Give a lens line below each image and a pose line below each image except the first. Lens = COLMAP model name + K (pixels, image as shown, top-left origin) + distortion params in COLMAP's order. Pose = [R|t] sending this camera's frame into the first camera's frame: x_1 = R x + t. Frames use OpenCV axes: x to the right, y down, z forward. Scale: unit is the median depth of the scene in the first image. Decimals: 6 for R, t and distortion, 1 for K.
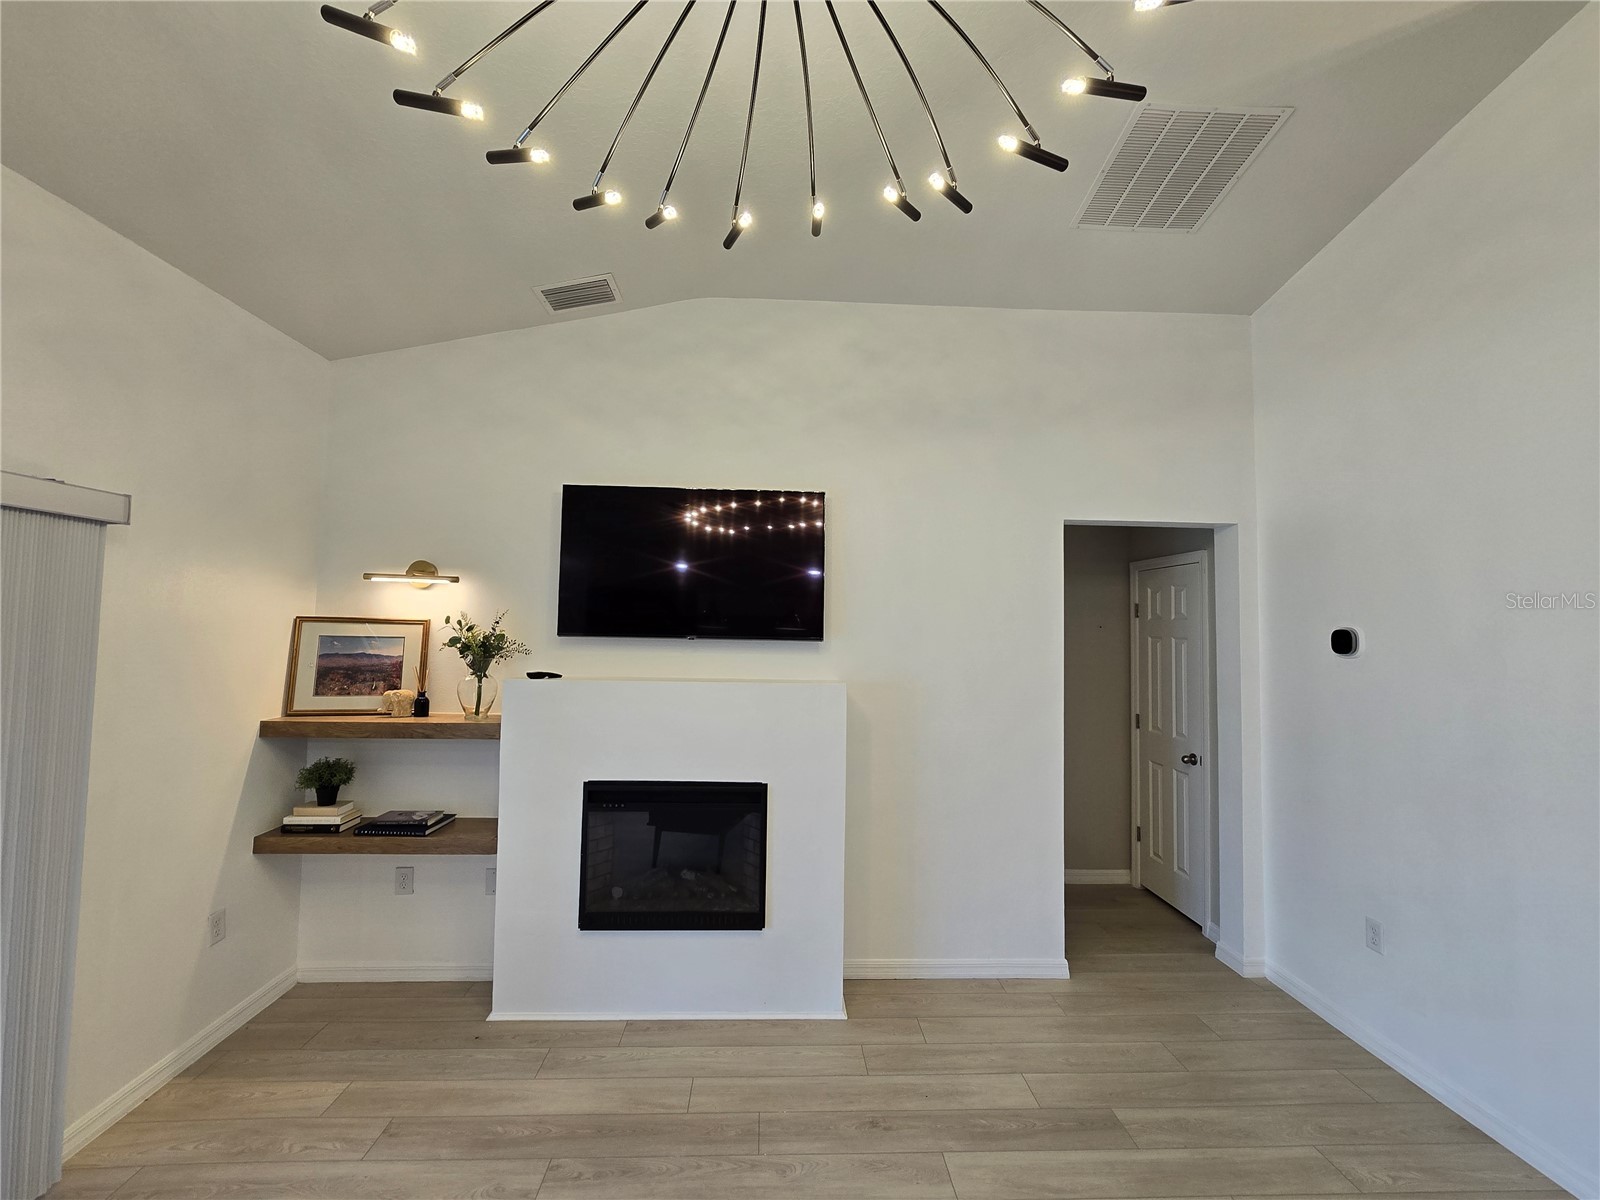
lens RADIAL K [[657.5, 0, 798.4], [0, 657.5, 594.3], [0, 0, 1]] dist [-0.006897, 0.002200]
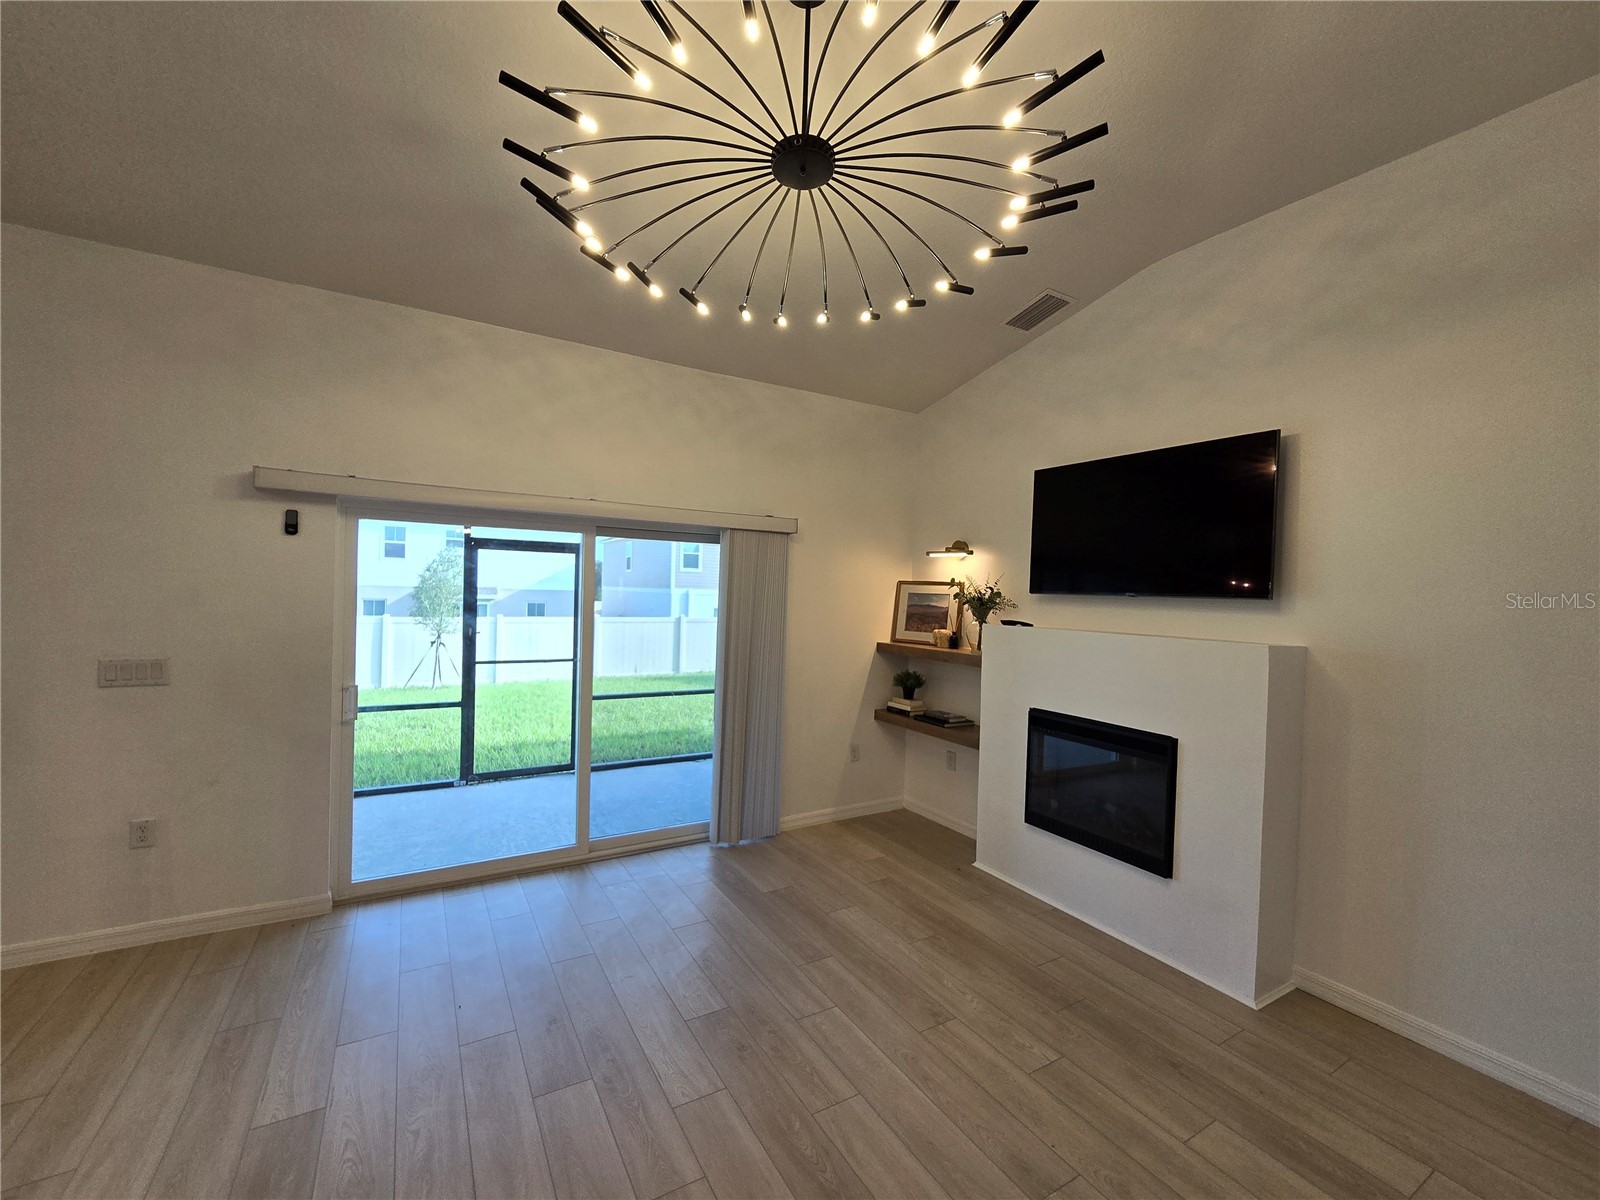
lens RADIAL K [[657.5, 0, 790.5], [0, 657.5, 595.3], [0, 0, 1]] dist [-0.006897, 0.002200]
pose [[0.466335, 0.004741, -0.884596, 0.563247], [0.025025, 0.999515, 0.018550, 0.034440], [0.884254, -0.030788, 0.465990, 0.015662]]
